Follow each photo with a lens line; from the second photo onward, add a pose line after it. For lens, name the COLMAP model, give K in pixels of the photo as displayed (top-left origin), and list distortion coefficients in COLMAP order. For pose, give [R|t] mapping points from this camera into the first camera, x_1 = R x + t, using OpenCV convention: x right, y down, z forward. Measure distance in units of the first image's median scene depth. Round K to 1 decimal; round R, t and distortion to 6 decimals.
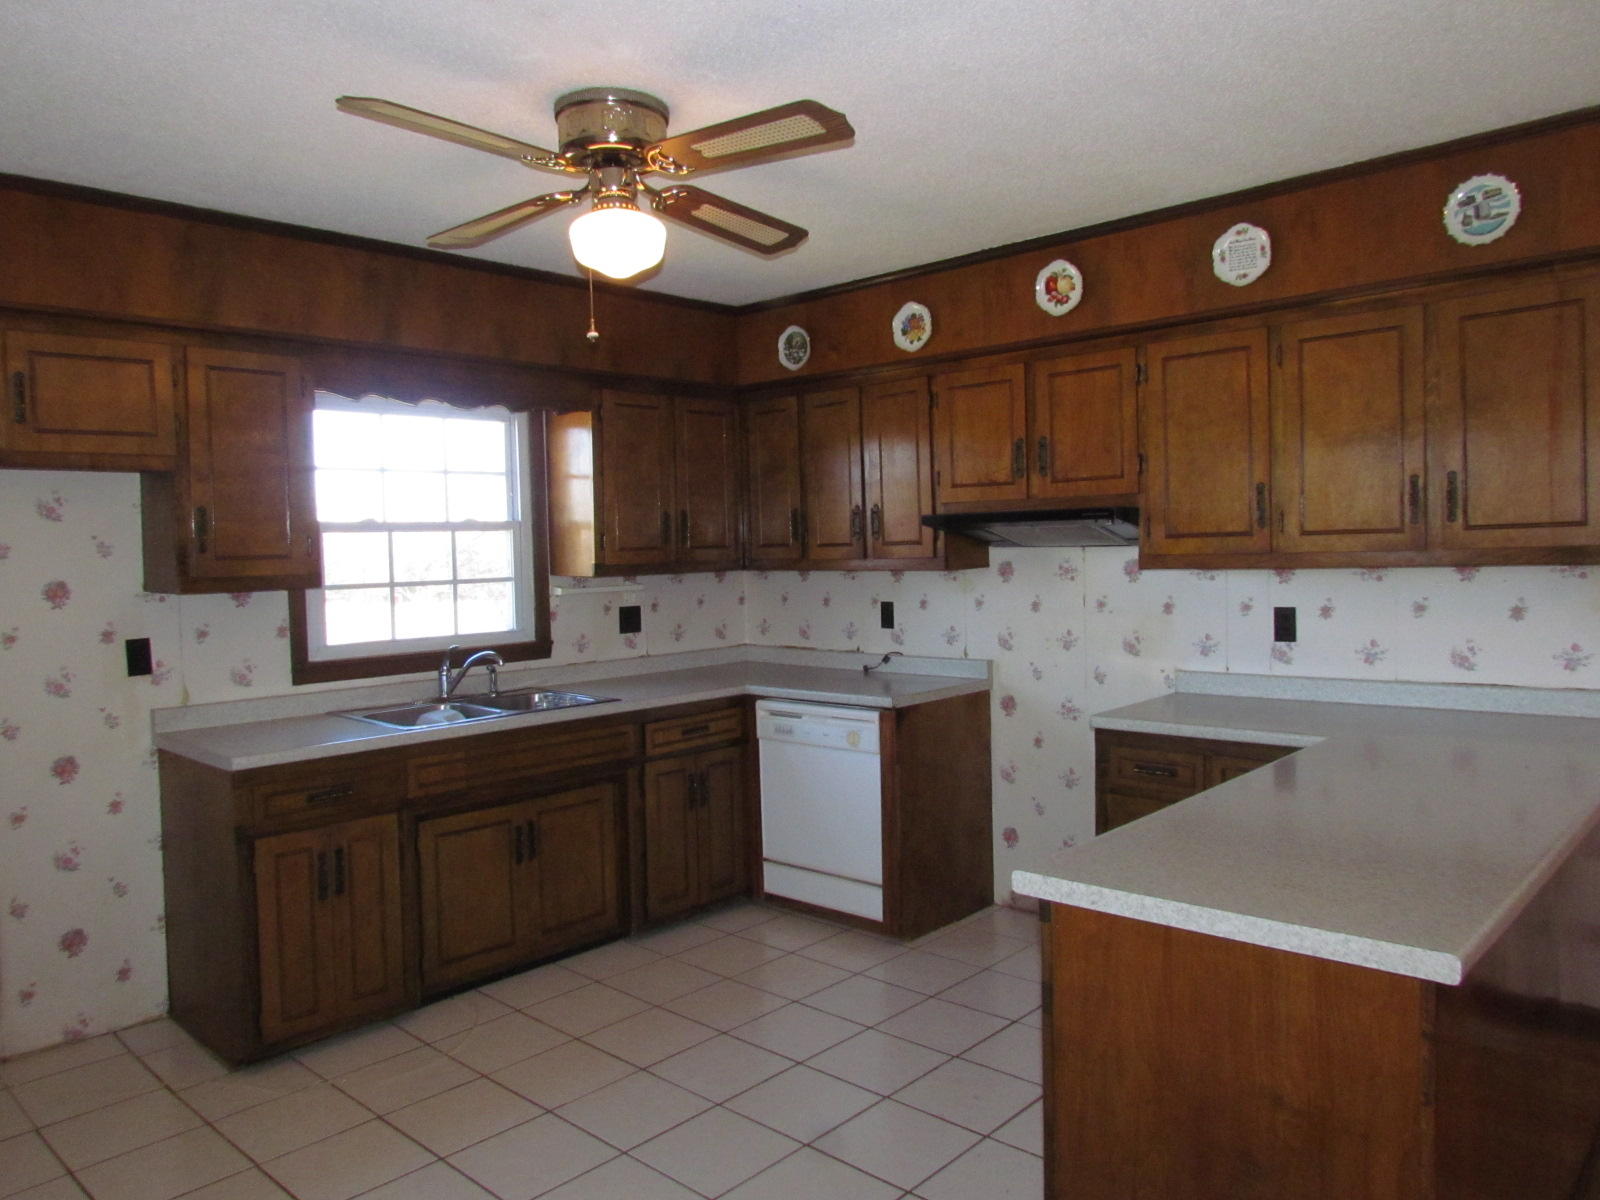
lens RADIAL K [[1131.5, 0, 793.4], [0, 1131.5, 586.5], [0, 0, 1]] dist [-0.035100, 0.009923]
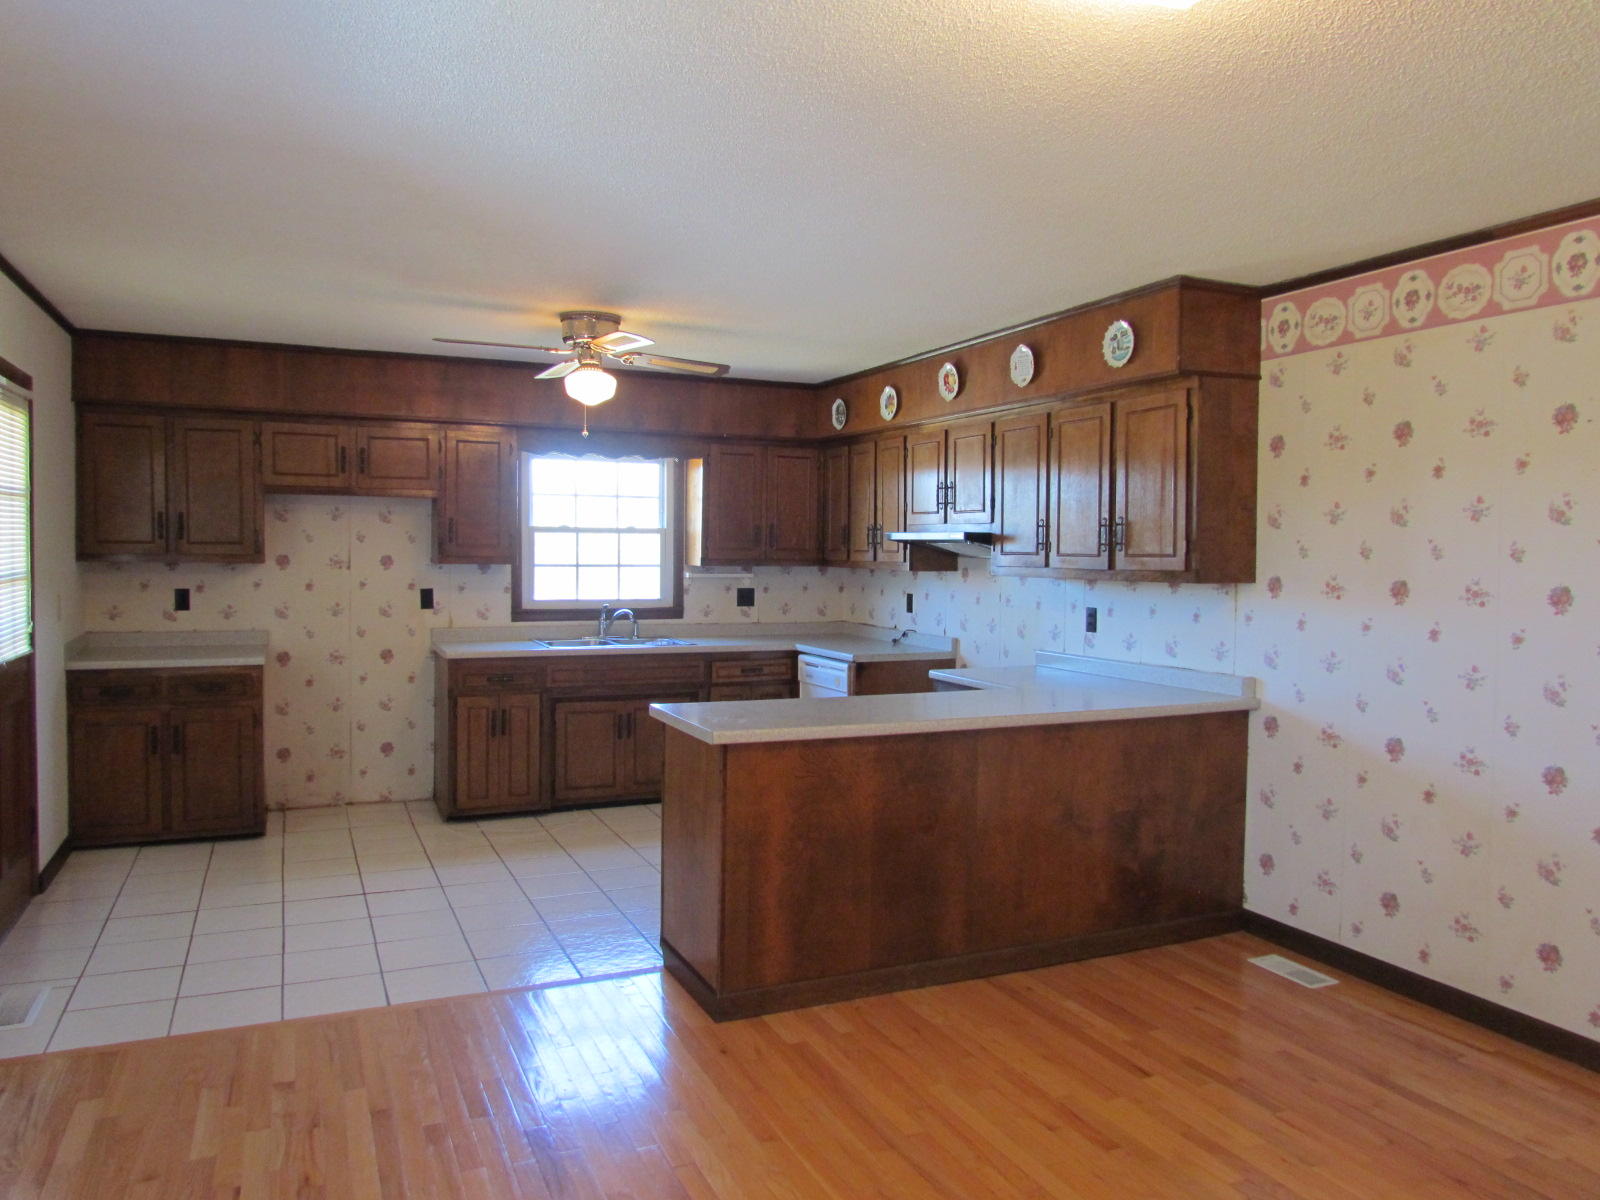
lens RADIAL K [[1131.5, 0, 794.6], [0, 1131.5, 599.4], [0, 0, 1]] dist [-0.035100, 0.009923]
pose [[0.924348, 0.053489, -0.377782, 0.608400], [-0.048202, 0.998562, 0.023444, -0.006653], [0.378493, -0.003461, 0.925598, -0.432384]]
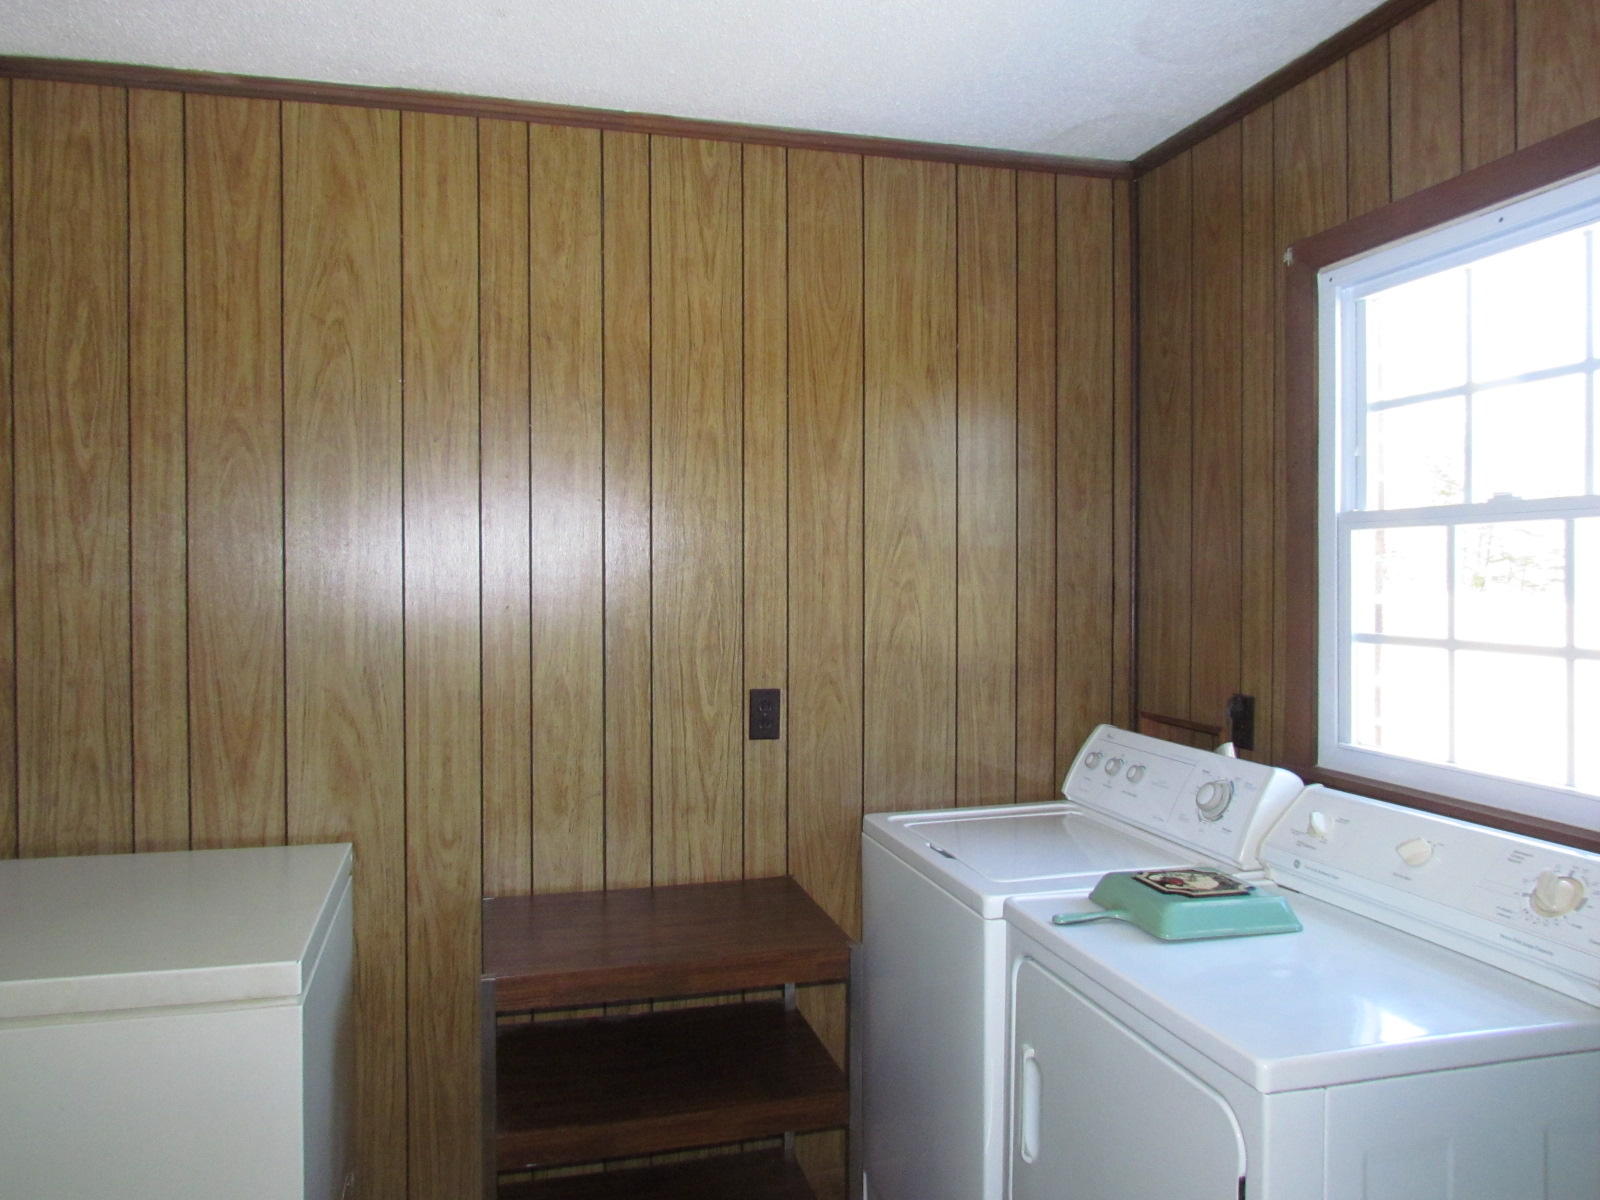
lens RADIAL K [[1131.5, 0, 797.6], [0, 1131.5, 596.0], [0, 0, 1]] dist [-0.035100, 0.009923]
pose [[-0.520091, 0.033138, -0.853468, 0.142813], [-0.020637, 0.998468, 0.051344, -0.040296], [0.853861, 0.044317, -0.518610, 1.079172]]
